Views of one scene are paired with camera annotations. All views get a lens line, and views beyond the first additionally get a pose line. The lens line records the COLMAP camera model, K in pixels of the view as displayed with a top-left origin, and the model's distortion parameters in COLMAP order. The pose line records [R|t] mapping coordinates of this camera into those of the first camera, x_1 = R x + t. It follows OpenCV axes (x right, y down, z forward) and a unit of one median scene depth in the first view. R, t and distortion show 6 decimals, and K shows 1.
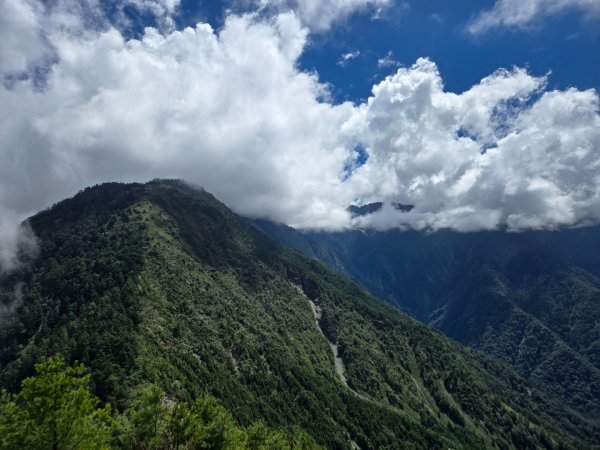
lens RADIAL K [[395.6, 0, 297.8], [0, 395.6, 230.3], [0, 0, 1]] dist [0.067003, -0.059261]
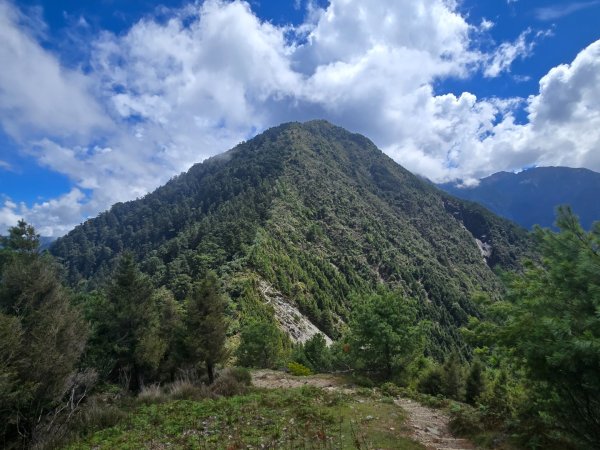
lens RADIAL K [[330.0, 0, 297.4], [0, 330.0, 228.8], [0, 0, 1]] dist [0.000060, 0.001380]
pose [[0.911594, 0.021358, -0.410537, -0.042666], [0.012599, 0.996729, 0.079830, 0.162847], [0.410899, -0.077944, 0.908343, 0.323835]]
